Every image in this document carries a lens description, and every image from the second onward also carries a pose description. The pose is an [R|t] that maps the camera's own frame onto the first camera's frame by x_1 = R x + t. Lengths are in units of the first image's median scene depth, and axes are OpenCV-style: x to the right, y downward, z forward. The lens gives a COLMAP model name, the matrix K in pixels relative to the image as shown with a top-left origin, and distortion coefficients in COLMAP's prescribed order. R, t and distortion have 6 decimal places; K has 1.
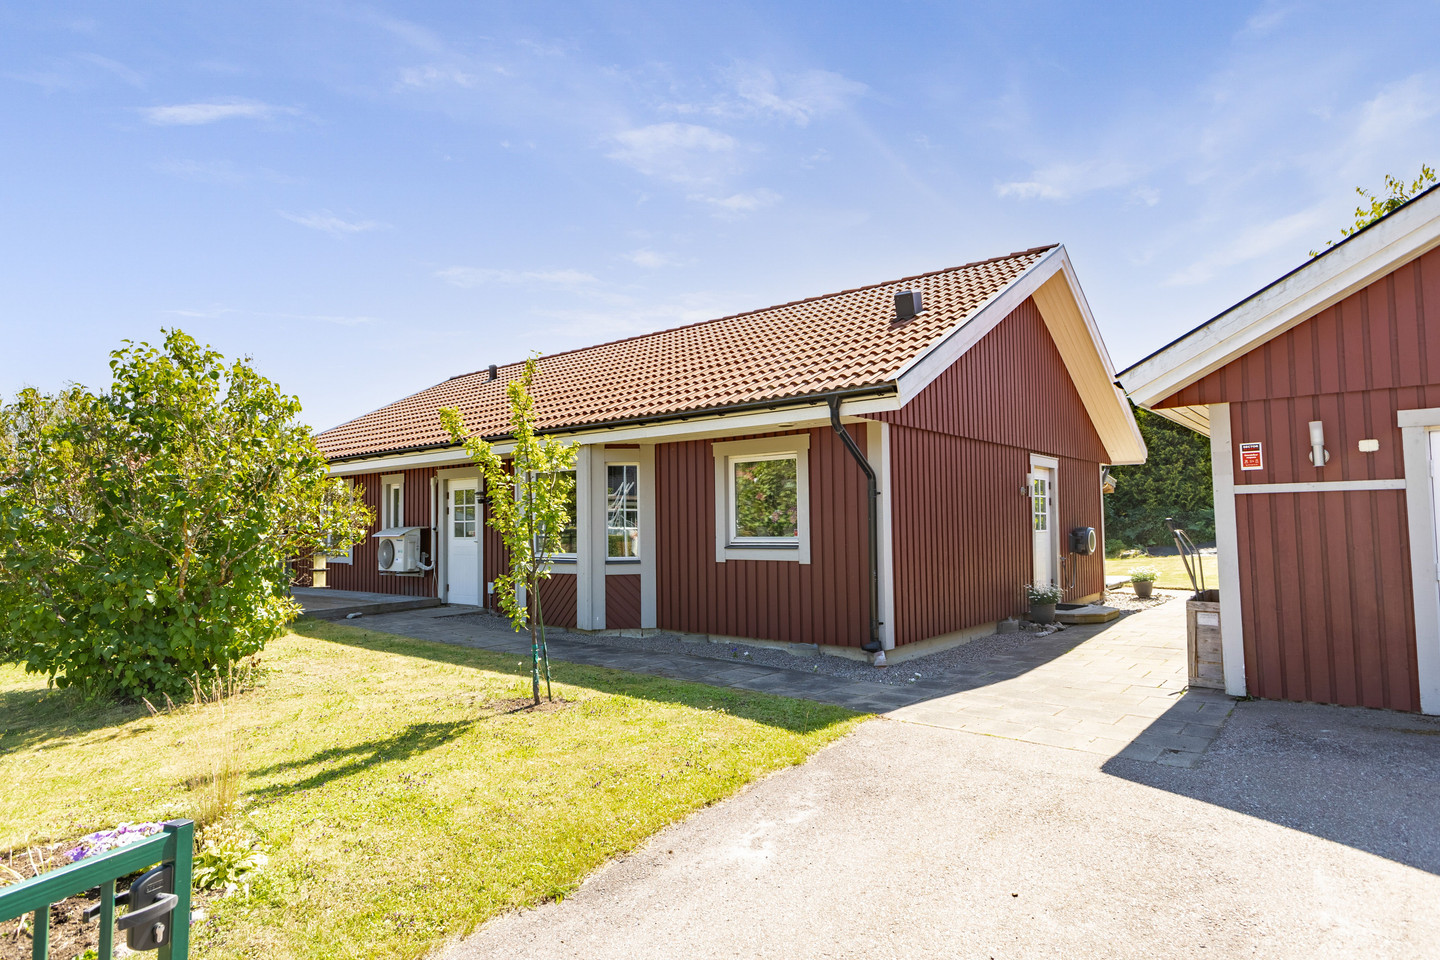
lens RADIAL K [[819.1, 0, 720.0], [0, 819.1, 480.0], [0, 0, 1]] dist [0.005686, -0.001356]
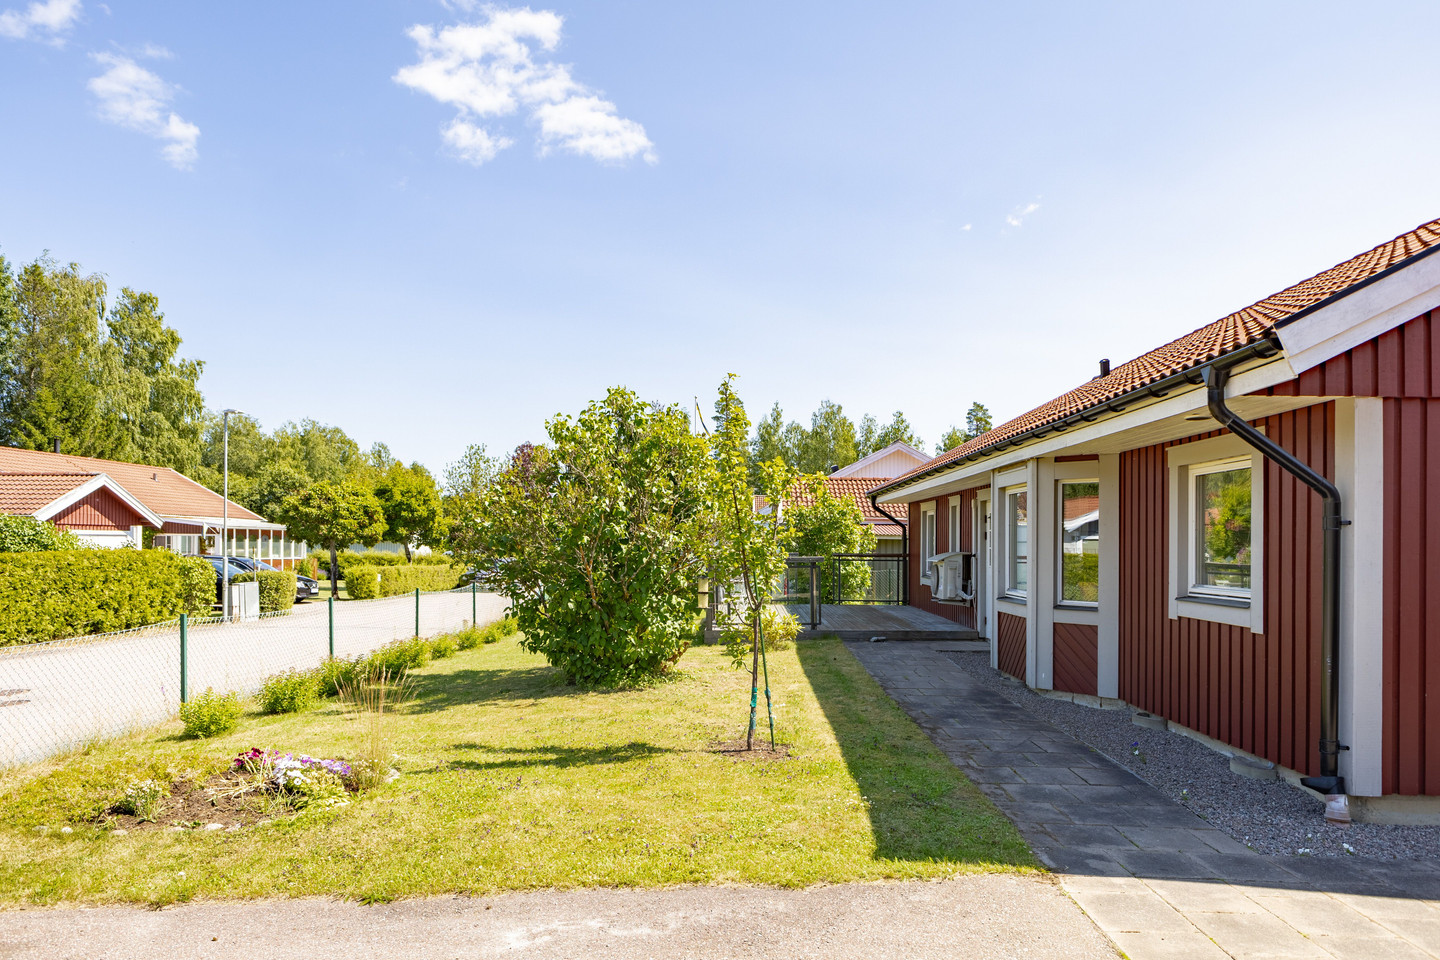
lens RADIAL K [[886.9, 0, 702.9], [0, 886.9, 538.3], [0, 0, 1]] dist [-0.003538, -0.001203]
pose [[0.605949, 0.017417, -0.795313, 0.418963], [0.022746, 0.998972, 0.039207, -0.008215], [0.795178, -0.041847, 0.604930, 0.267337]]
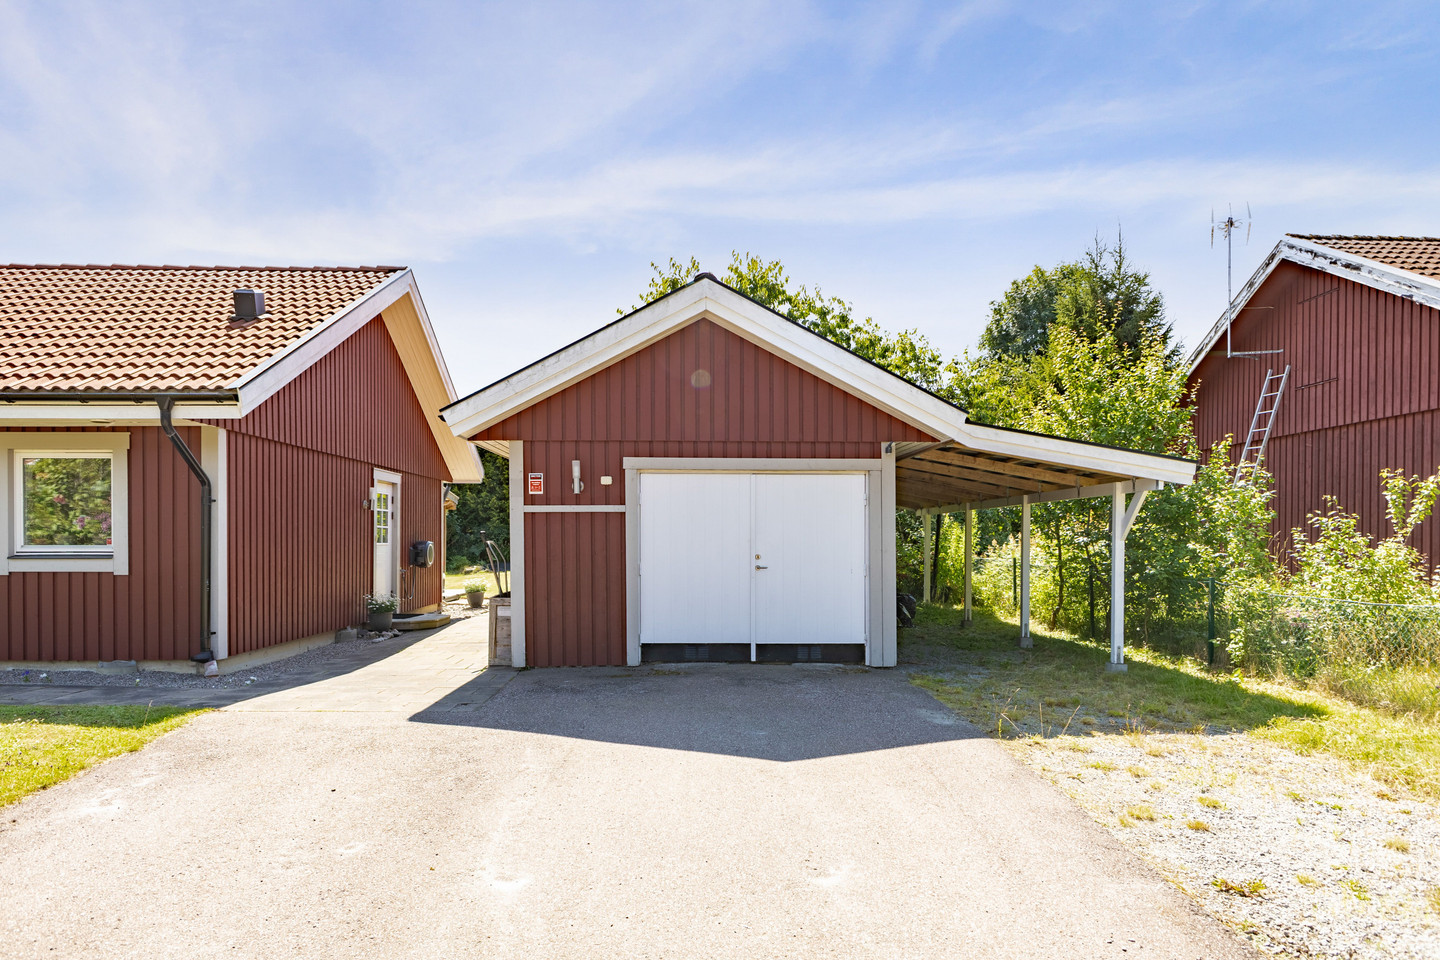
lens RADIAL K [[938.9, 0, 715.5], [0, 938.9, 547.7], [0, 0, 1]] dist [-0.004096, -0.001131]
pose [[0.764014, 0.007794, 0.645153, -0.069933], [-0.045664, 0.998073, 0.042020, -0.002235], [-0.643582, -0.061564, 0.762897, -0.241330]]
